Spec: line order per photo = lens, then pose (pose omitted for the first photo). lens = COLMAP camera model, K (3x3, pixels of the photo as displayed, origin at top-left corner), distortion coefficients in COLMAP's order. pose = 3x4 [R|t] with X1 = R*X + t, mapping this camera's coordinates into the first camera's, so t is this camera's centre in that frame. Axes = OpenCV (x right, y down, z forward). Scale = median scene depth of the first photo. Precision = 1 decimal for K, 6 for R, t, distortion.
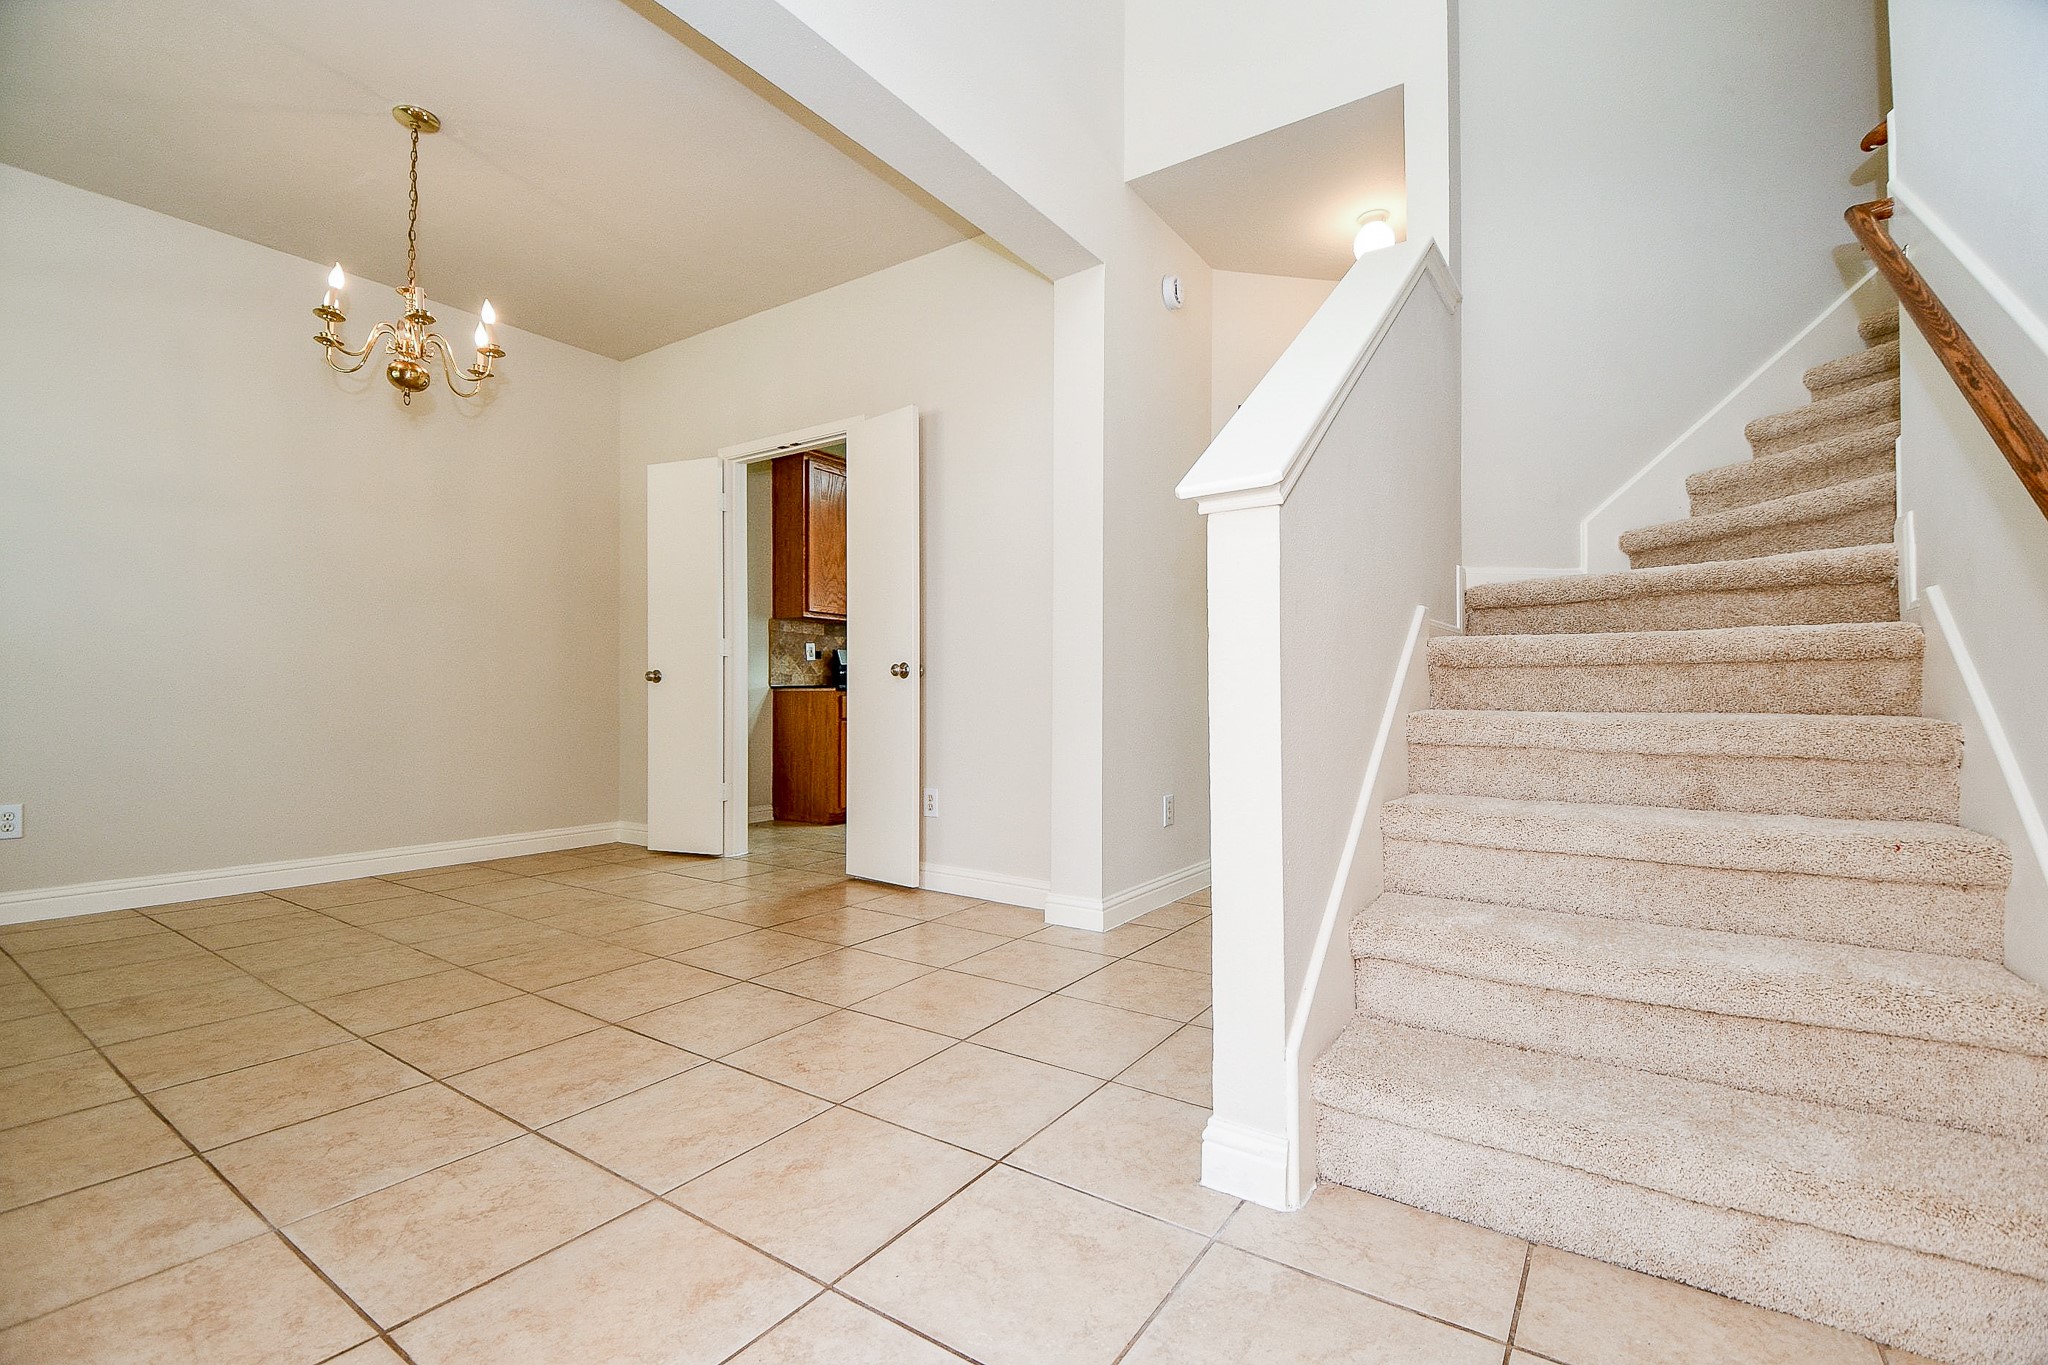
lens RADIAL K [[899.0, 0, 1042.1], [0, 899.0, 691.9], [0, 0, 1]] dist [0.002049, -0.012440]
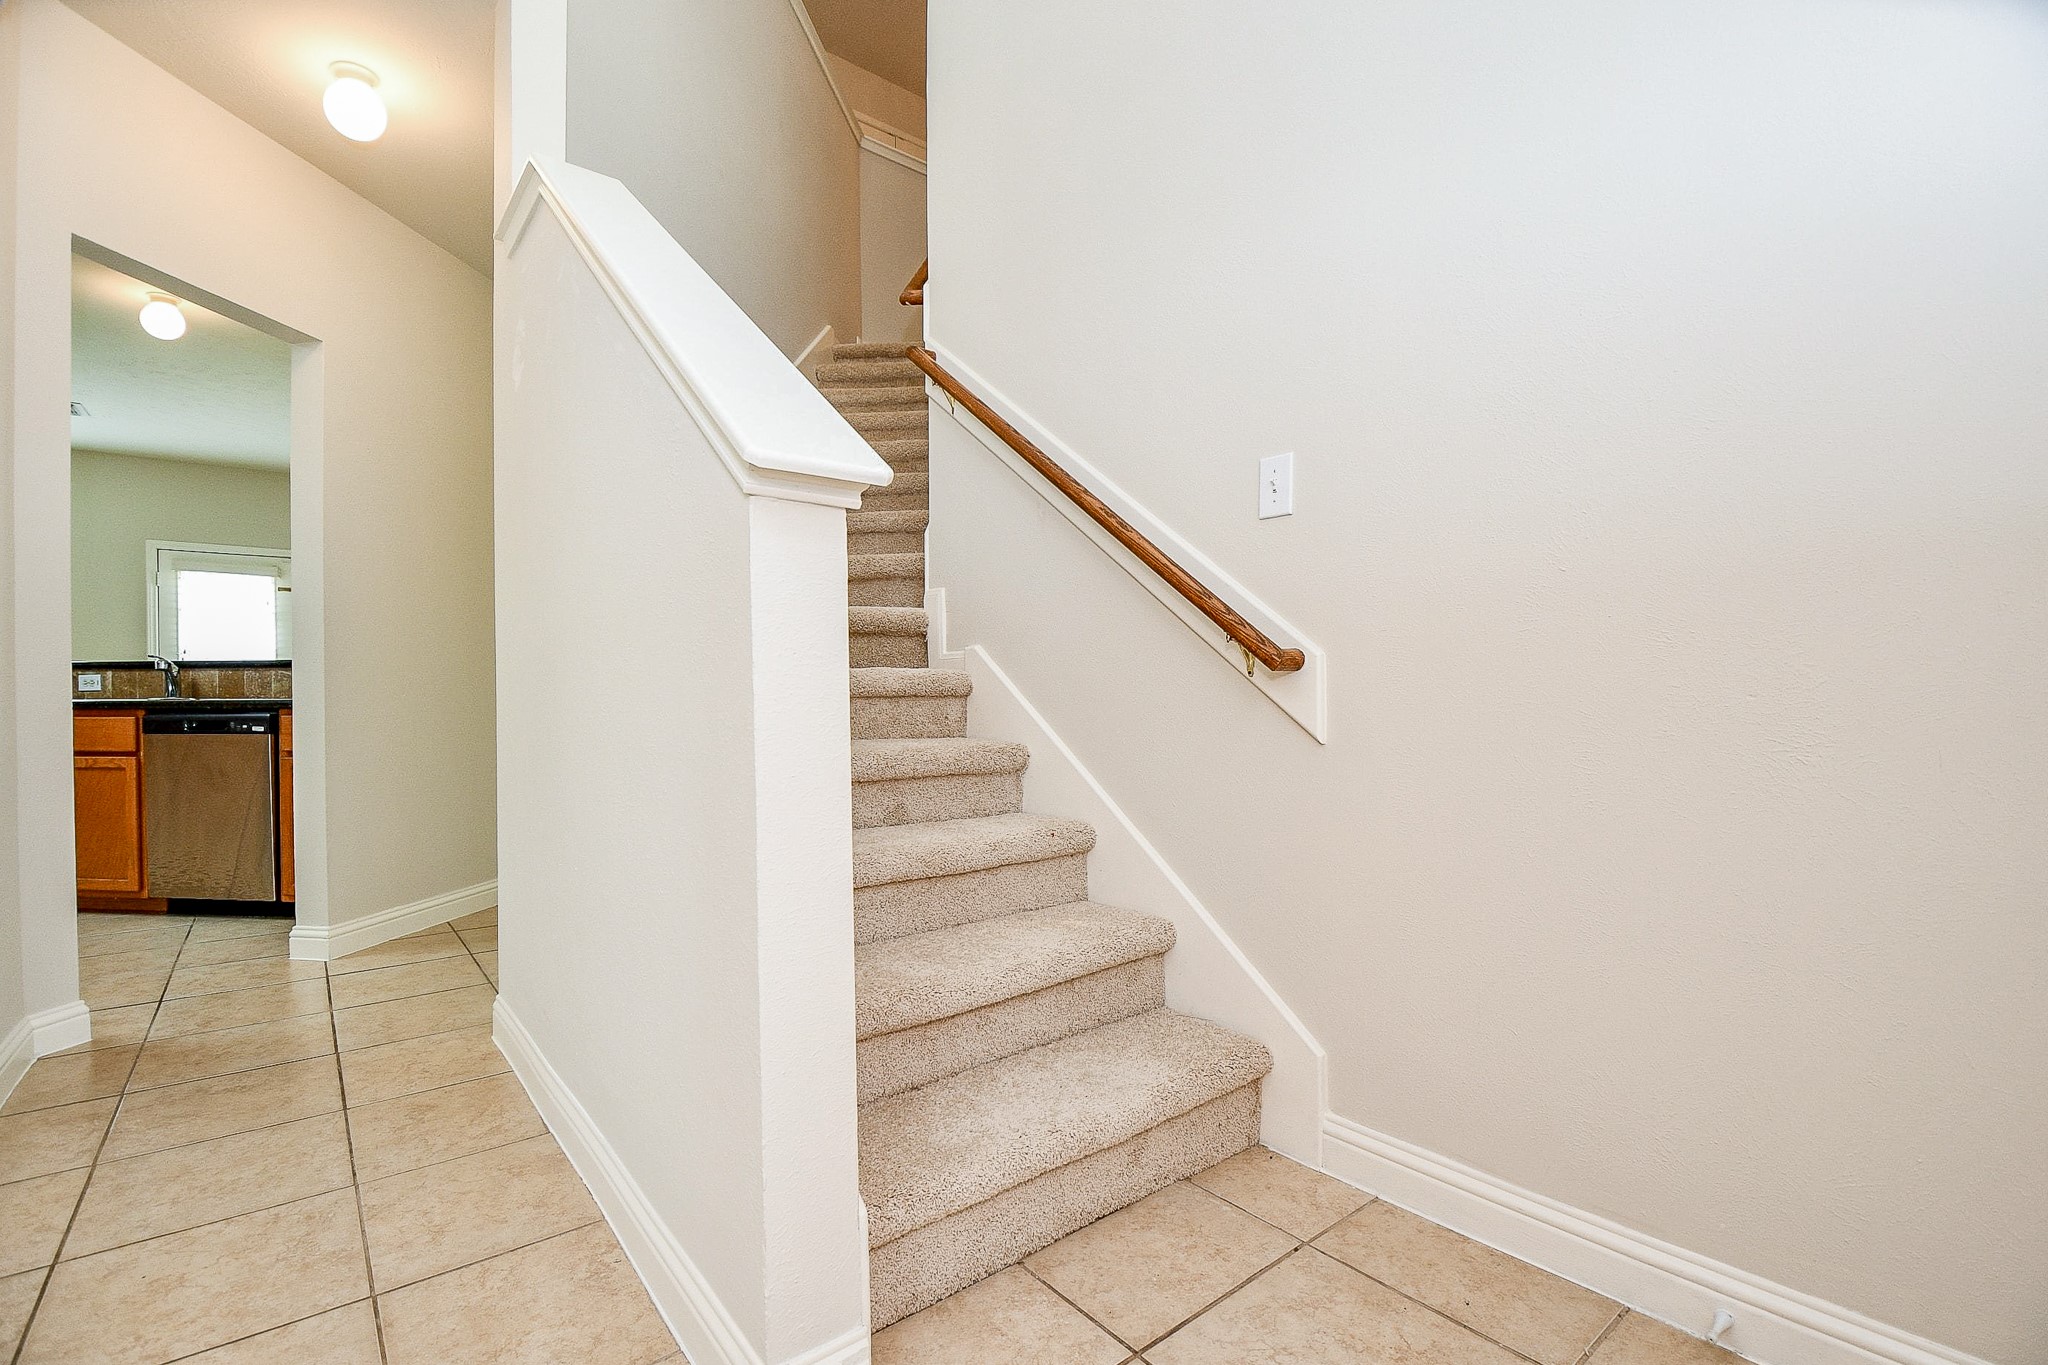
lens RADIAL K [[899.0, 0, 1037.9], [0, 899.0, 698.5], [0, 0, 1]] dist [0.002049, -0.012440]
pose [[0.276294, -0.003722, 0.961066, -0.311358], [-0.001396, 0.999990, 0.004274, -0.037389], [-0.961072, -0.002522, 0.276286, 0.465510]]
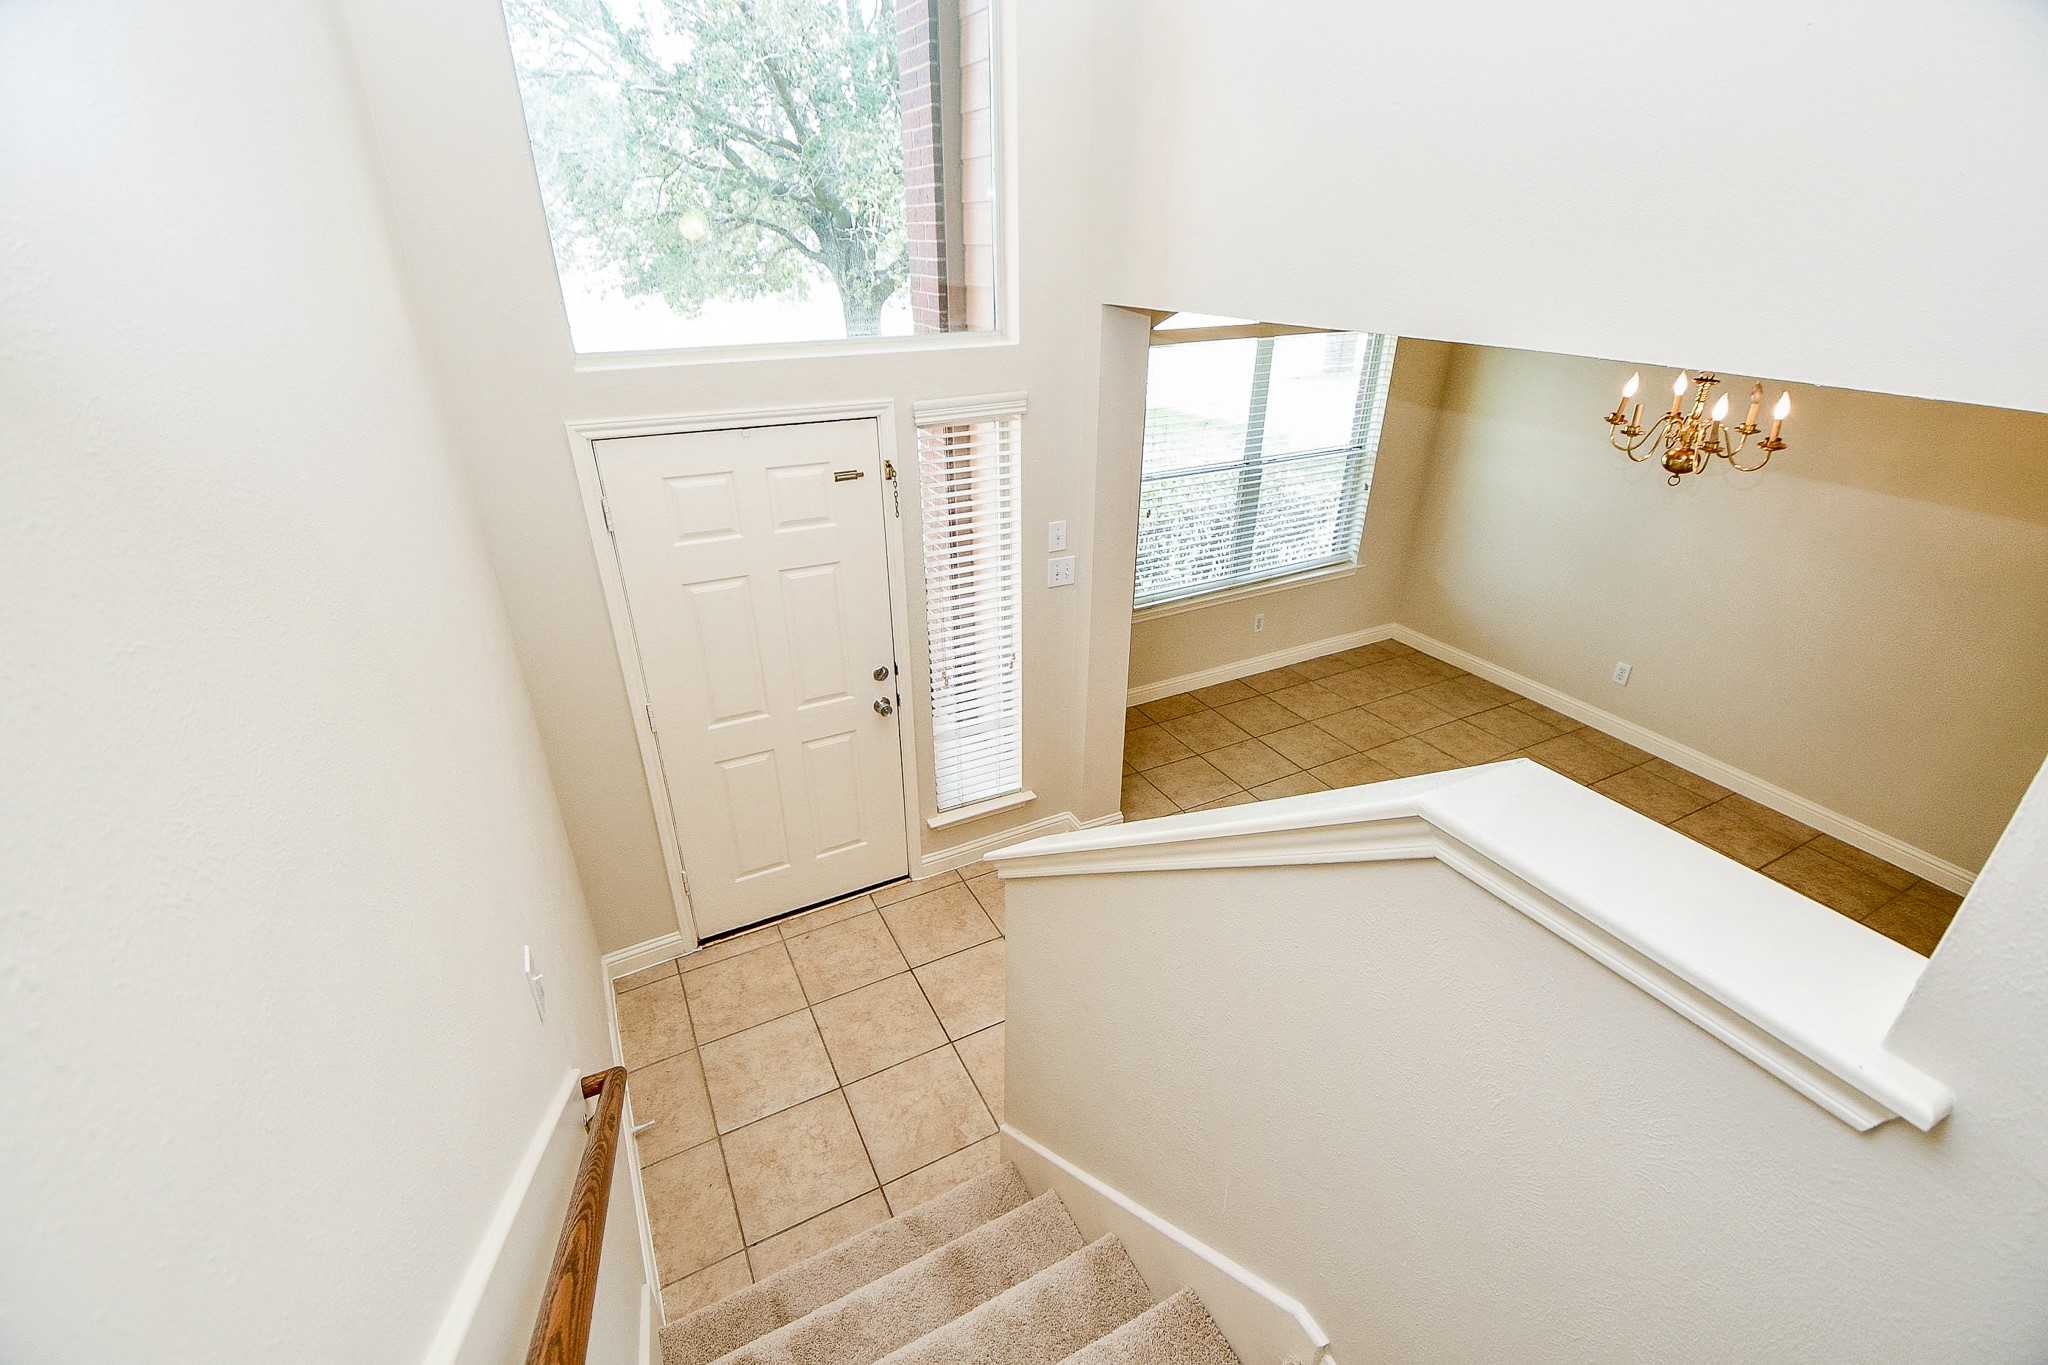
lens RADIAL K [[899.0, 0, 1027.6], [0, 899.0, 683.6], [0, 0, 1]] dist [0.002049, -0.012440]
pose [[-0.478704, 0.390428, -0.786389, 0.955872], [-0.000809, 0.895487, 0.445086, -0.856094], [0.877976, 0.213701, -0.428358, 1.175680]]
